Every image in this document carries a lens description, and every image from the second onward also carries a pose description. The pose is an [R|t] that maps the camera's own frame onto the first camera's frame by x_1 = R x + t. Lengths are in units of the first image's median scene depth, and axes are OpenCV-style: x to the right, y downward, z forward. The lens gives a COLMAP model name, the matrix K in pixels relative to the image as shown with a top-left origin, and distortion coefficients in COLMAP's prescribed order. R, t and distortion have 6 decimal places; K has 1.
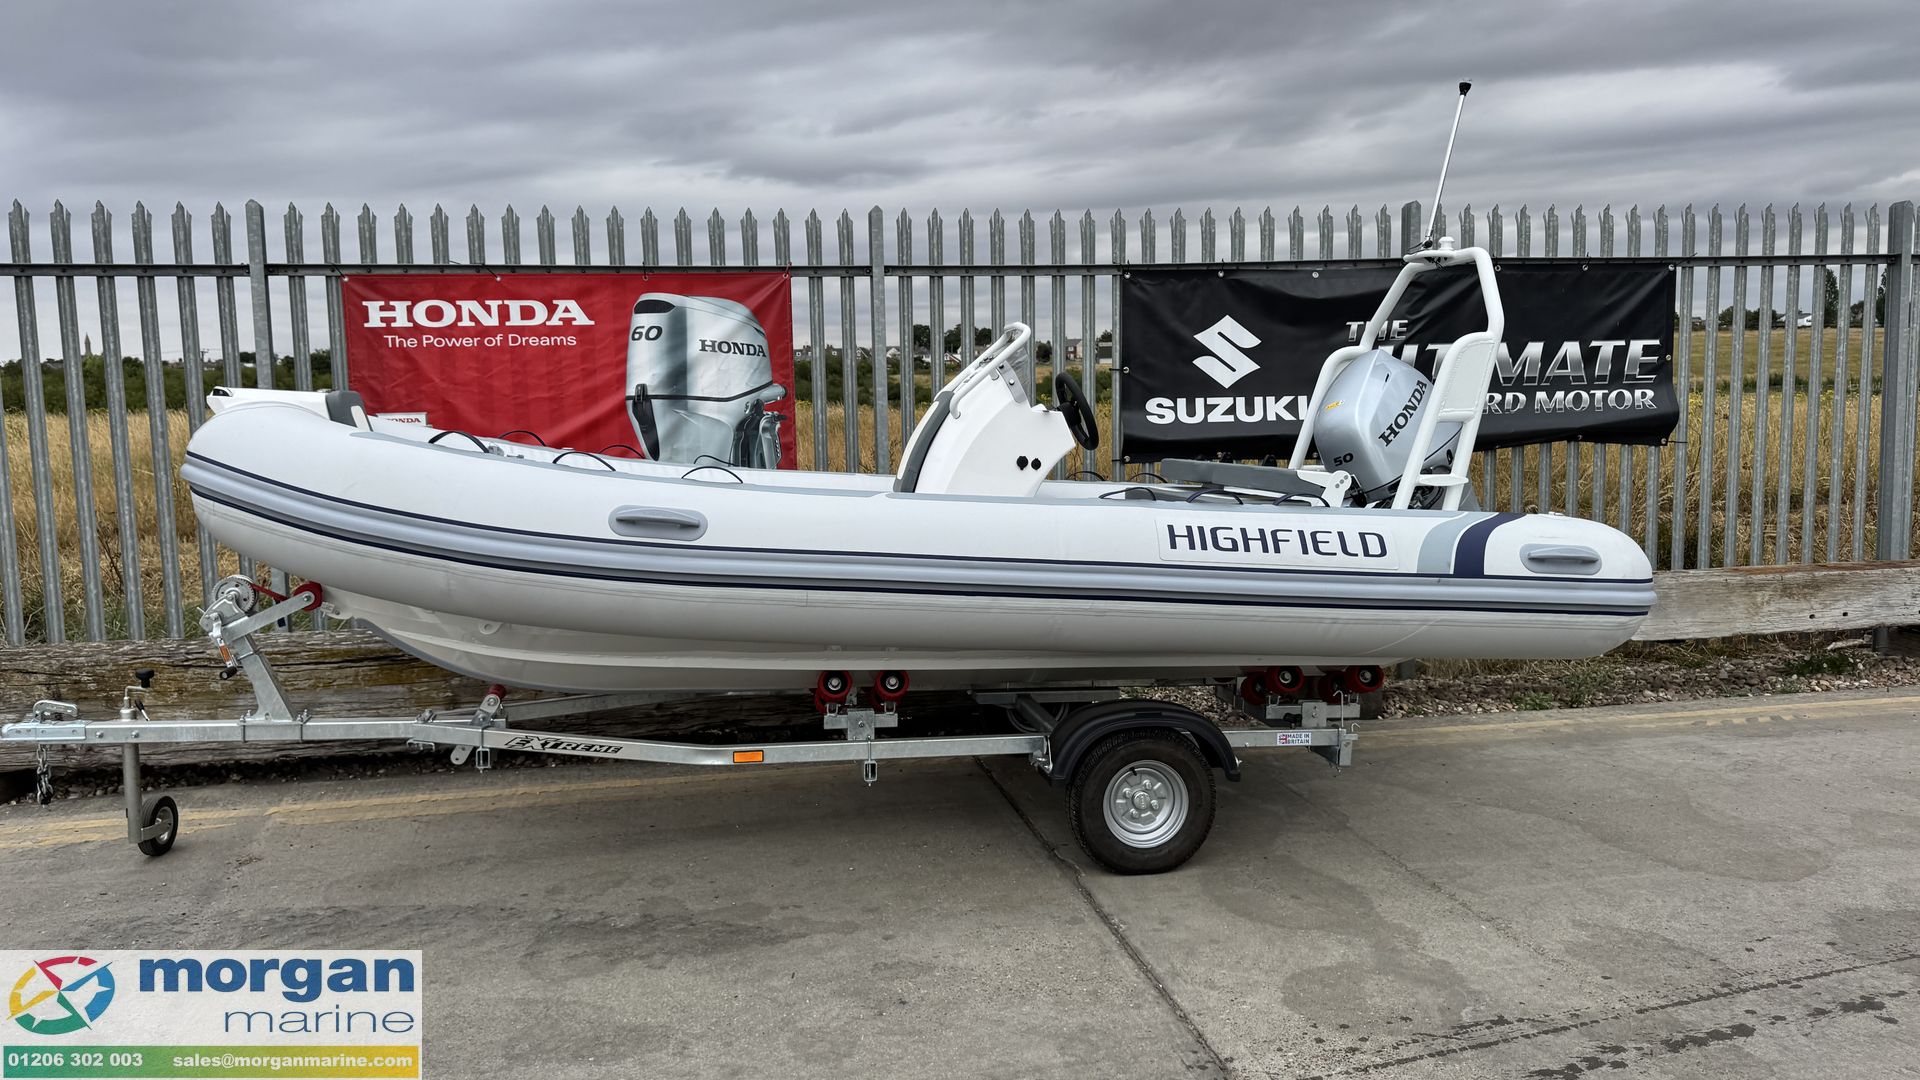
lens RADIAL K [[1422.5, 0, 960.0], [0, 1422.5, 540.0], [0, 0, 1]] dist [0.140758, -0.248415]
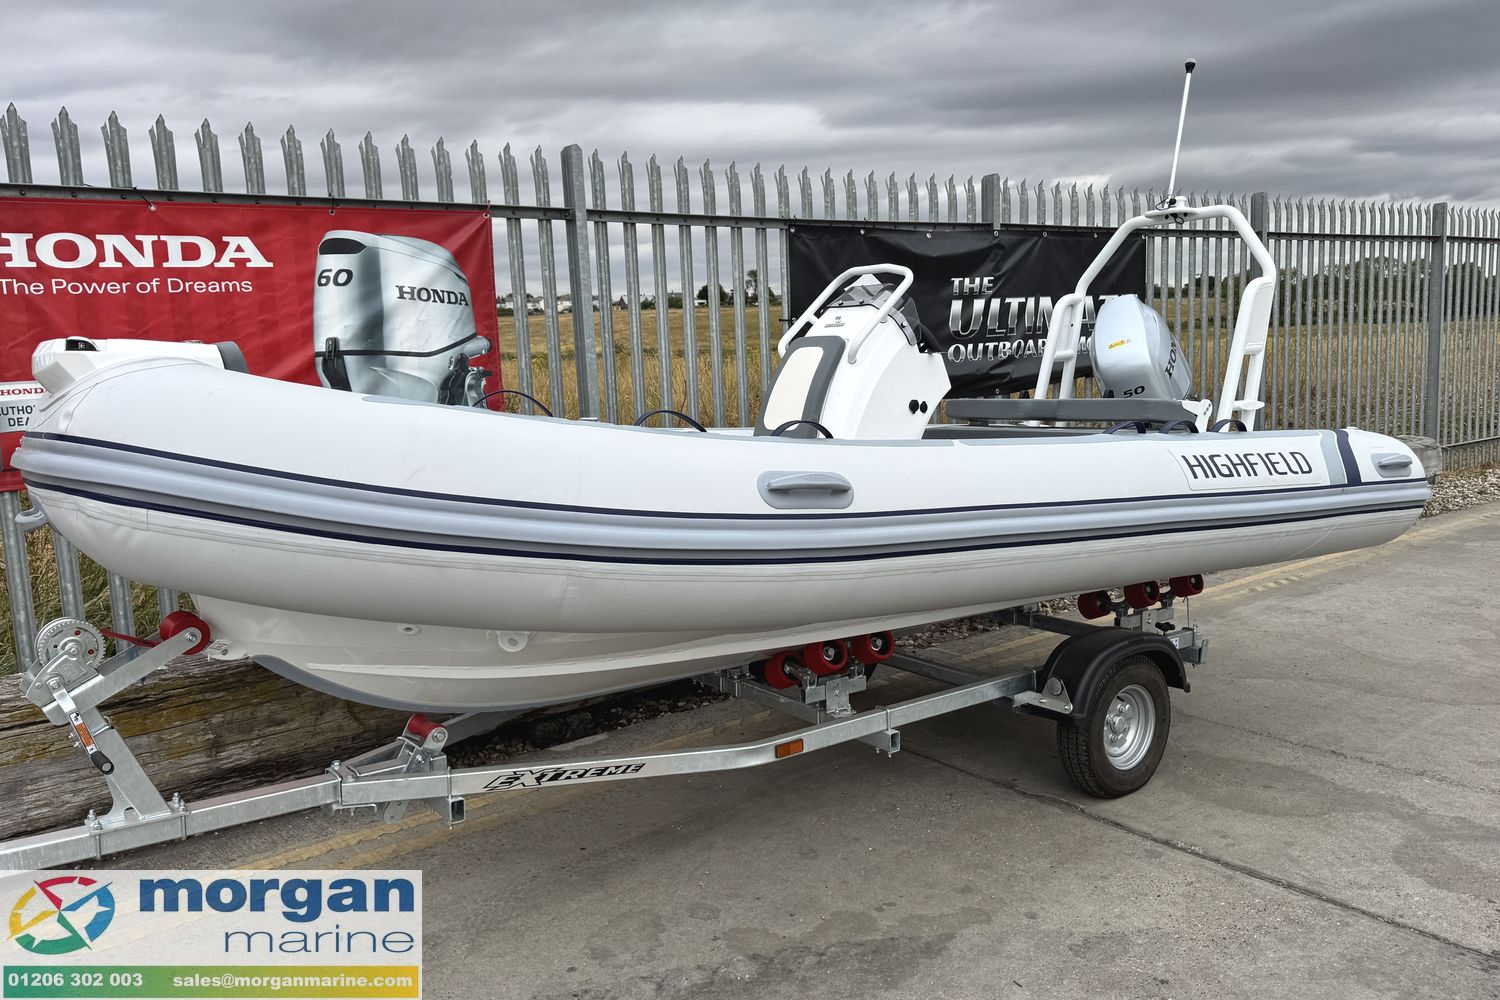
lens RADIAL K [[1203.1, 0, 830.7], [0, 1203.1, 502.1], [0, 0, 1]] dist [0.049613, -0.079925]
pose [[0.871126, -0.079581, 0.484569, -0.325677], [0.070557, 0.996826, 0.036867, -0.017877], [-0.485965, 0.002074, 0.873976, 0.234218]]
